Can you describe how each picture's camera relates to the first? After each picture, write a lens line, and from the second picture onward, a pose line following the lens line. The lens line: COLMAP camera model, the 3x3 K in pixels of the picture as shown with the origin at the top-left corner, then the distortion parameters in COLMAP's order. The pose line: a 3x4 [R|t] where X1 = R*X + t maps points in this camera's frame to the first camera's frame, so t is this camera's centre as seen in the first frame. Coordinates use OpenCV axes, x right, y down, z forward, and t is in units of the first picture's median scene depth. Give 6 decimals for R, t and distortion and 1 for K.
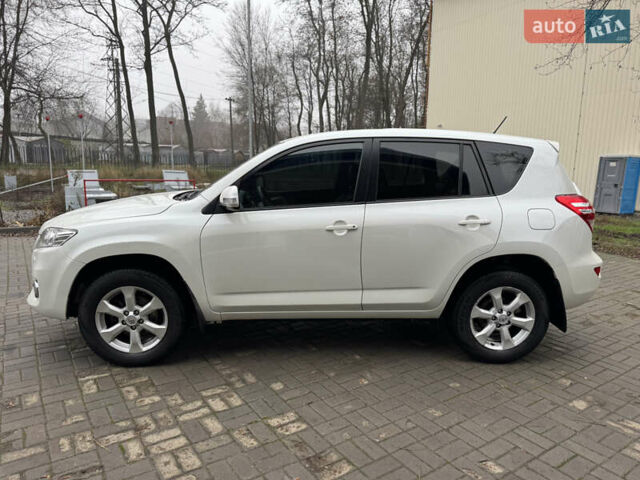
lens RADIAL K [[452.8, 0, 319.6], [0, 452.8, 240.8], [0, 0, 1]] dist [0.013793, -0.015659]
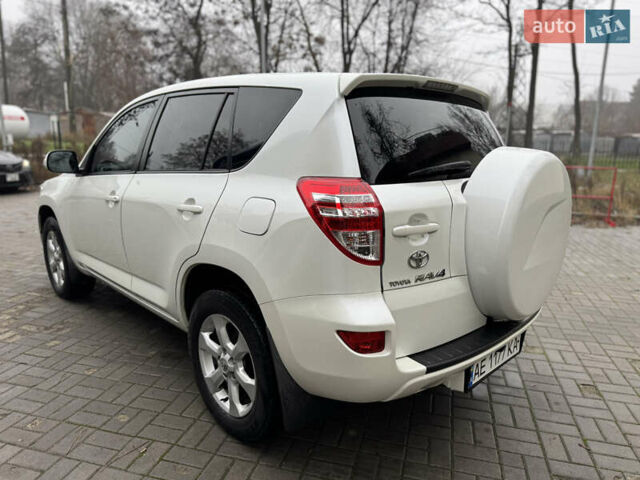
lens RADIAL K [[452.8, 0, 318.8], [0, 452.8, 239.9], [0, 0, 1]] dist [0.013793, -0.015659]
pose [[0.652464, 0.153624, -0.742085, 0.936945], [-0.137932, 0.986954, 0.083041, -0.074602], [0.745161, 0.048176, 0.665142, 0.678058]]
